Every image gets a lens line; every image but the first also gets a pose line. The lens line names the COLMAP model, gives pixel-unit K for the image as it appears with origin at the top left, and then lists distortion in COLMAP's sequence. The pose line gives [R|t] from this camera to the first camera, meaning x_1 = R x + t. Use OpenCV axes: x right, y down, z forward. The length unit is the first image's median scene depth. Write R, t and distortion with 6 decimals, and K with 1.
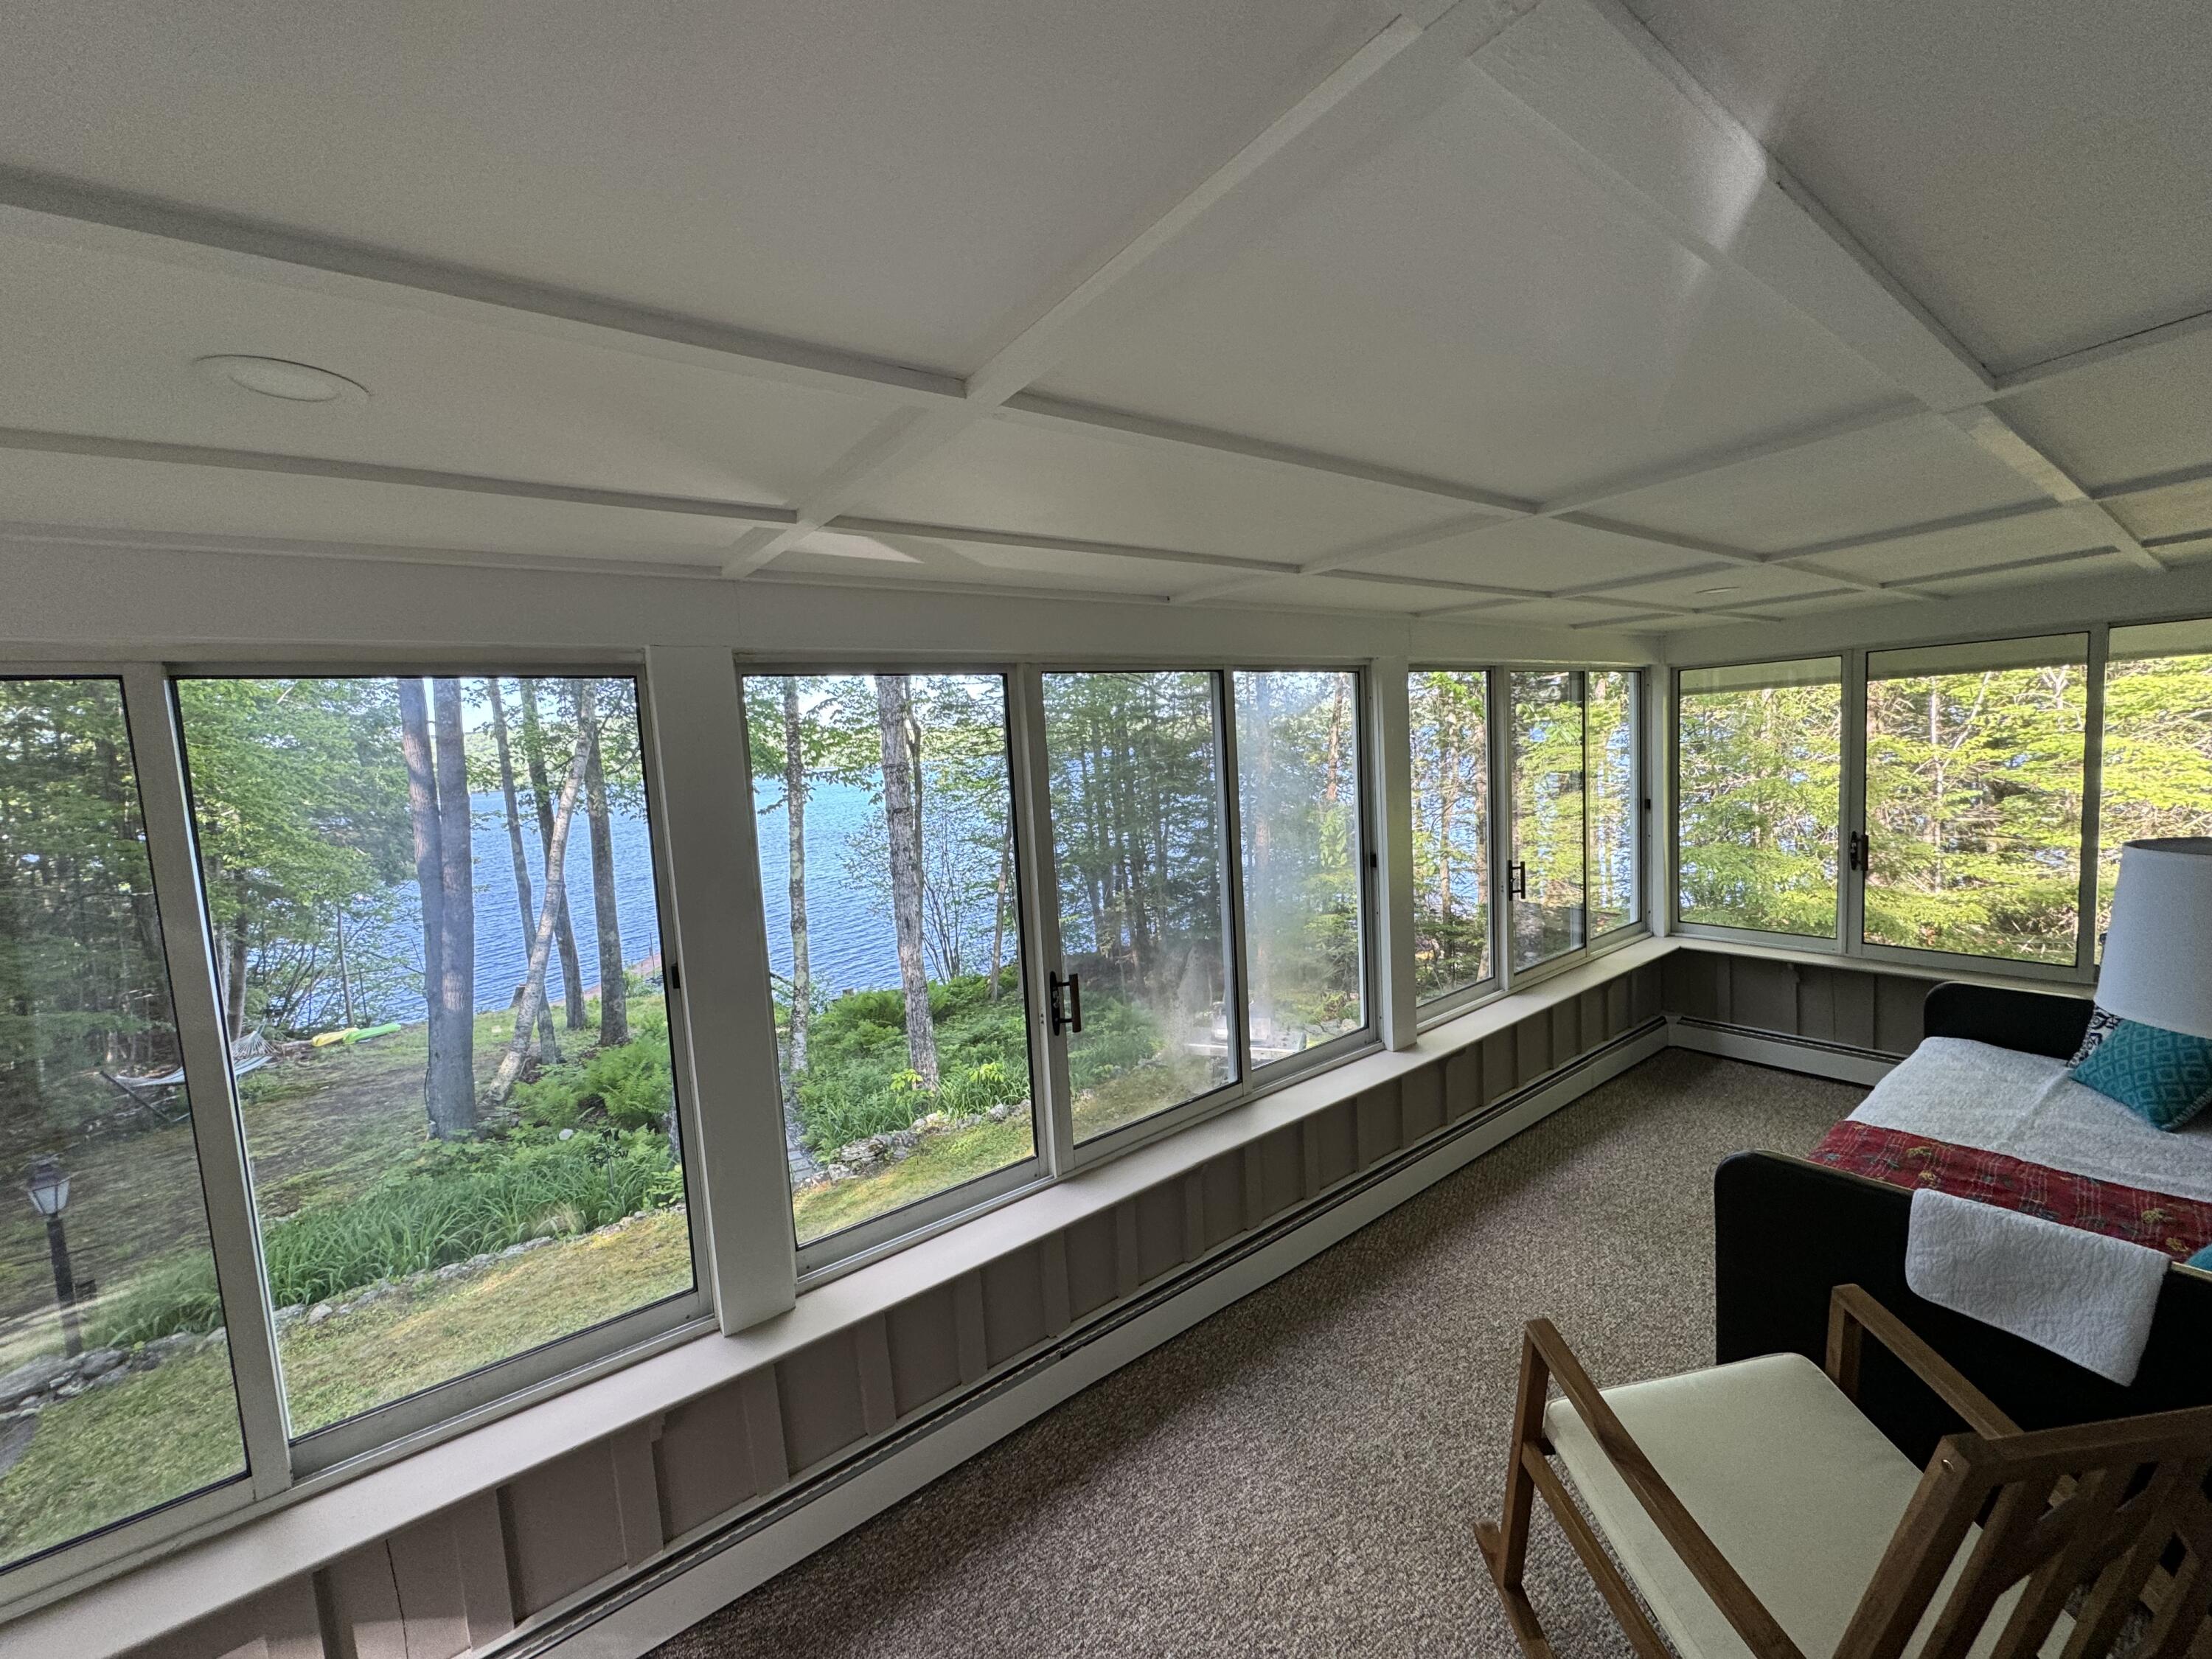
lens RADIAL K [[879.9, 0, 1106.0], [0, 879.9, 829.5], [0, 0, 1]] dist [0.000495, -0.000244]
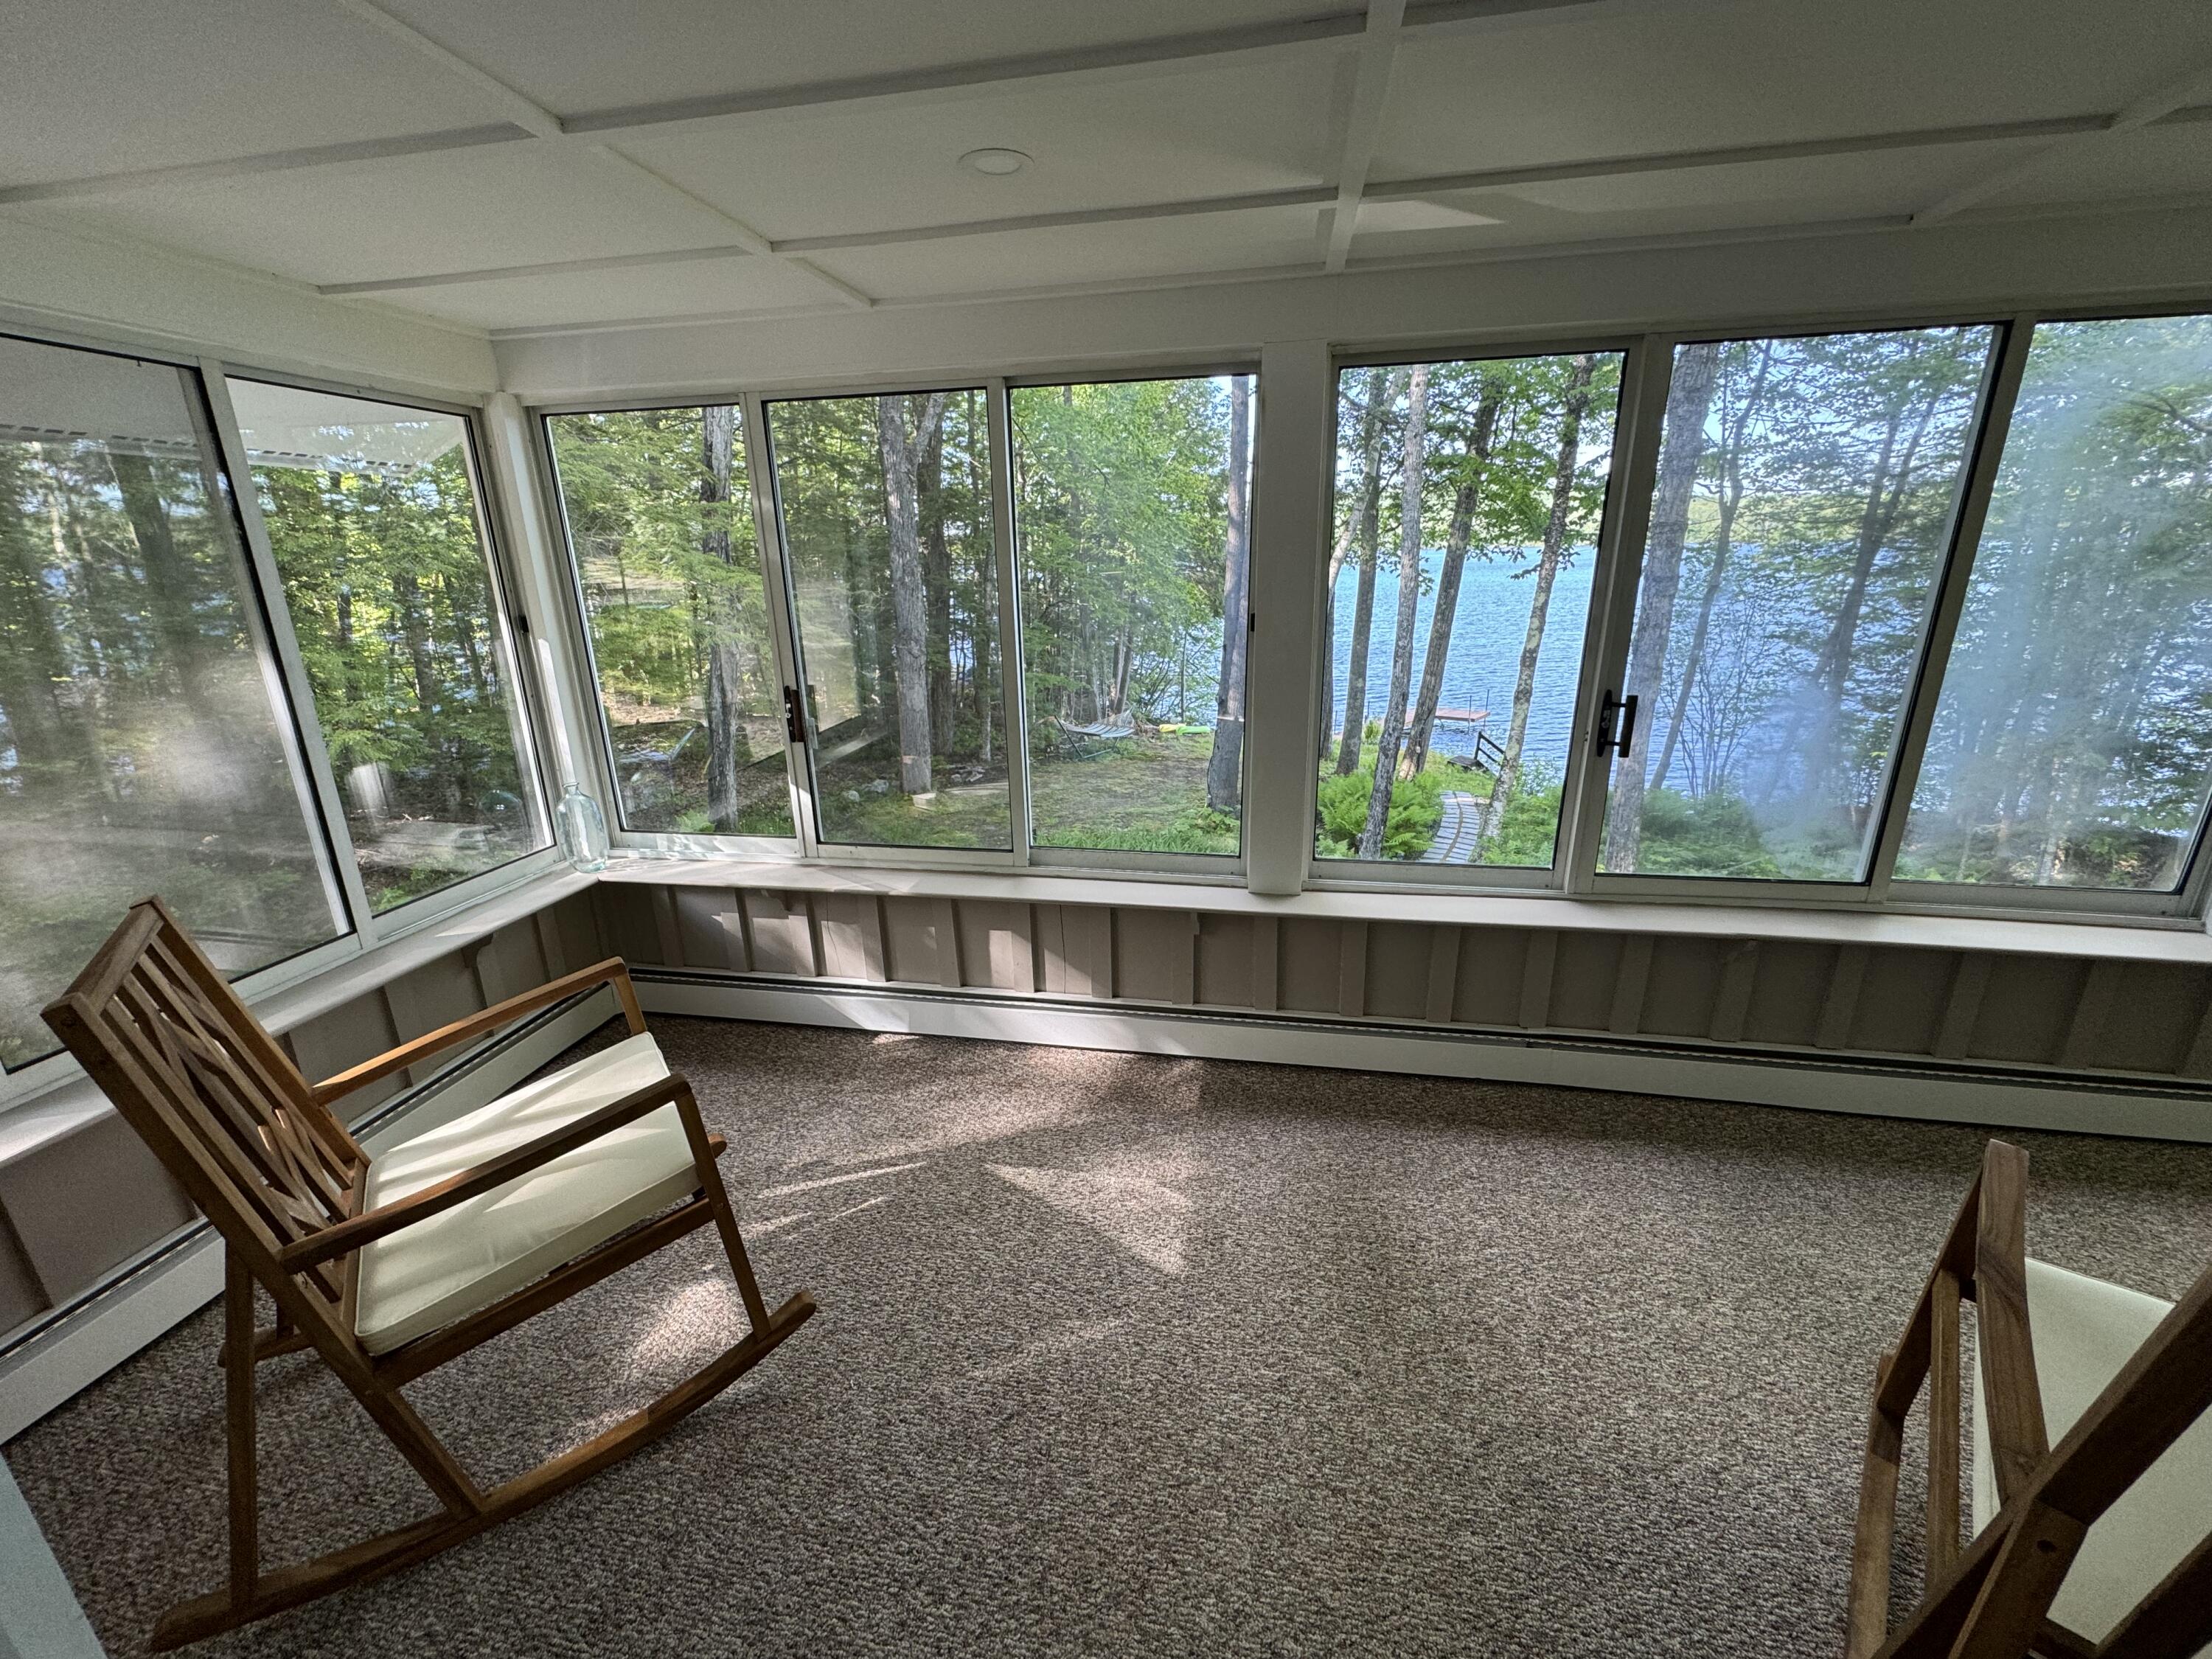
lens RADIAL K [[882.6, 0, 1106.0], [0, 882.6, 829.5], [0, 0, 1]] dist [-0.001137, -0.000235]
pose [[0.674118, 0.264465, -0.689654, 0.227078], [-0.088773, 0.955943, 0.279807, 0.072774], [0.733269, -0.127400, 0.667896, -0.053844]]
